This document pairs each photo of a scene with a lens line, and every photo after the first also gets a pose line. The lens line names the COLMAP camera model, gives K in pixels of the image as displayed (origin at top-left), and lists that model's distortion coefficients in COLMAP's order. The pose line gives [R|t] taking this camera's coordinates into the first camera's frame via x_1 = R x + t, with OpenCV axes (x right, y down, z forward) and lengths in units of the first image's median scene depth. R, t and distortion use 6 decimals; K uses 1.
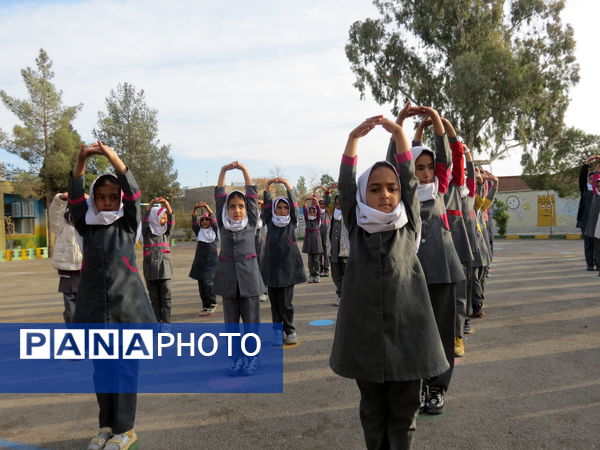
lens RADIAL K [[457.7, 0, 301.2], [0, 457.7, 226.1], [0, 0, 1]] dist [-0.050805, 0.016114]
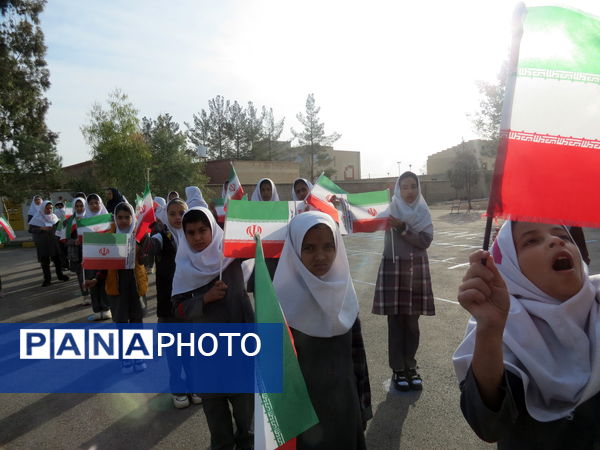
lens RADIAL K [[418.7, 0, 304.9], [0, 418.7, 223.4], [0, 0, 1]] dist [-0.041574, 0.014848]
pose [[0.515346, -0.044665, 0.855818, 0.096111], [0.031440, 0.998954, 0.033203, -0.022878], [-0.856405, 0.009796, 0.516211, 0.014412]]
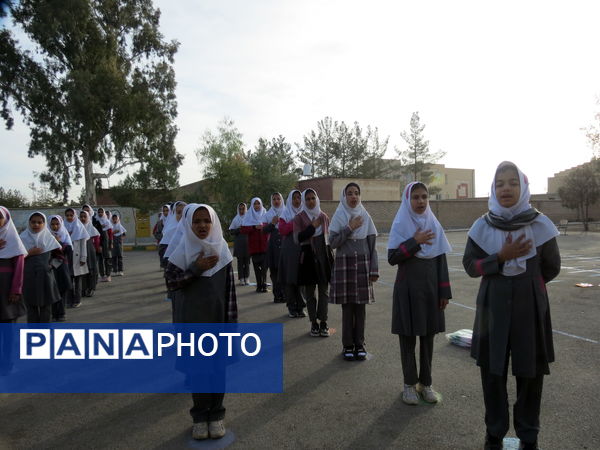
lens RADIAL K [[418.7, 0, 305.1], [0, 418.7, 223.8], [0, 0, 1]] dist [-0.041574, 0.014848]
pose [[0.725217, 0.007194, 0.688483, 0.096454], [0.002504, 0.999911, -0.013086, -0.016691], [-0.688516, 0.011214, 0.725134, -0.044738]]
